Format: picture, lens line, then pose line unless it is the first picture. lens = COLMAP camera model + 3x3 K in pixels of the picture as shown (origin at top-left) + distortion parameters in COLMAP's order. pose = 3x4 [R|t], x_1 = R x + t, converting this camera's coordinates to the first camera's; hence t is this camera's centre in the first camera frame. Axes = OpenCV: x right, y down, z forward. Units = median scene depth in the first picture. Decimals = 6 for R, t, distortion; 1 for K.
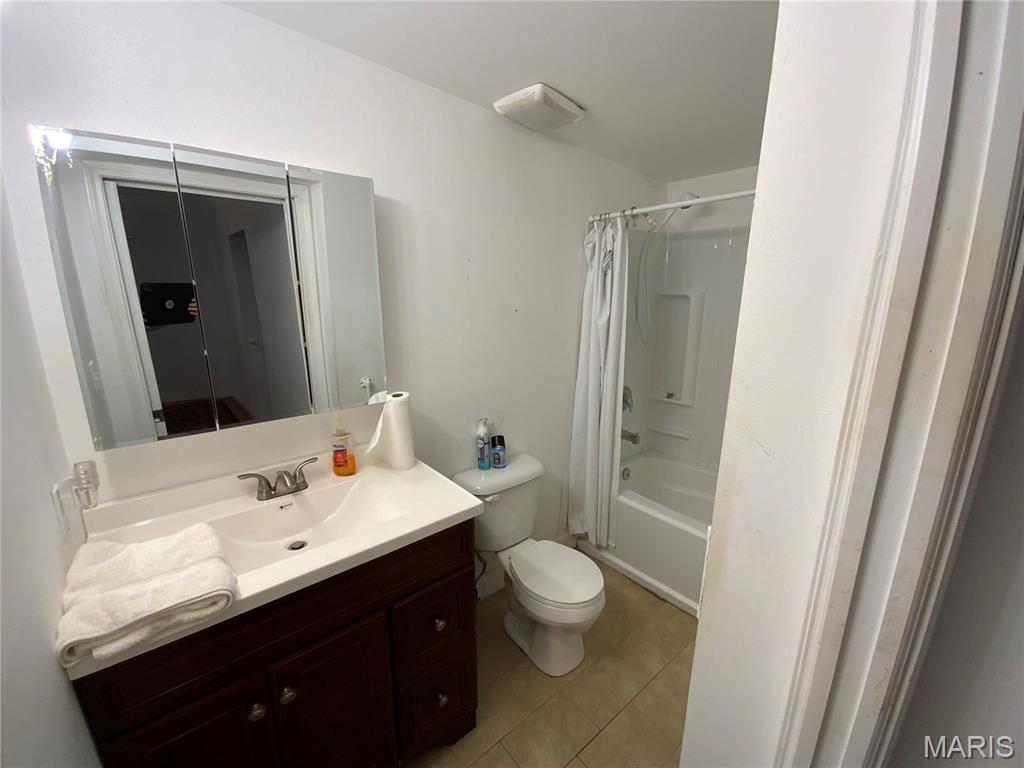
lens RADIAL K [[418.6, 0, 510.0], [0, 418.6, 386.9], [0, 0, 1]] dist [-0.002473, -0.004524]
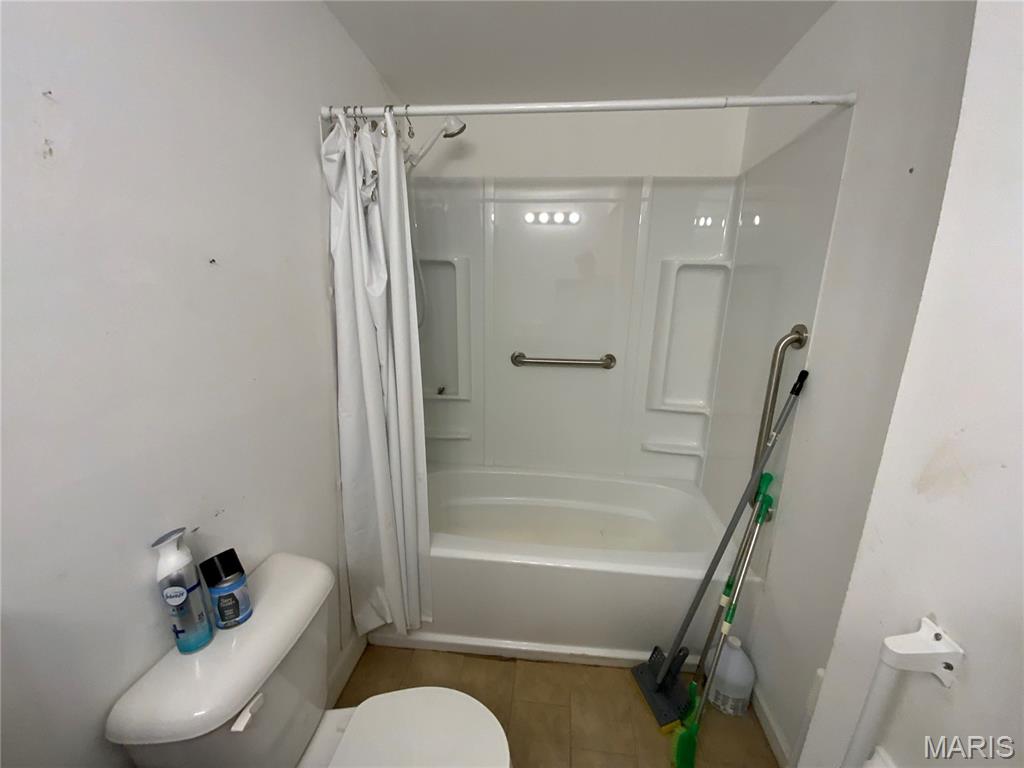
lens RADIAL K [[418.6, 0, 515.9], [0, 418.6, 384.5], [0, 0, 1]] dist [-0.002473, -0.004524]
pose [[0.712536, -0.156163, 0.684036, -0.071328], [0.140783, 0.986911, 0.078659, -0.042904], [-0.687366, 0.040253, 0.725195, 0.435284]]
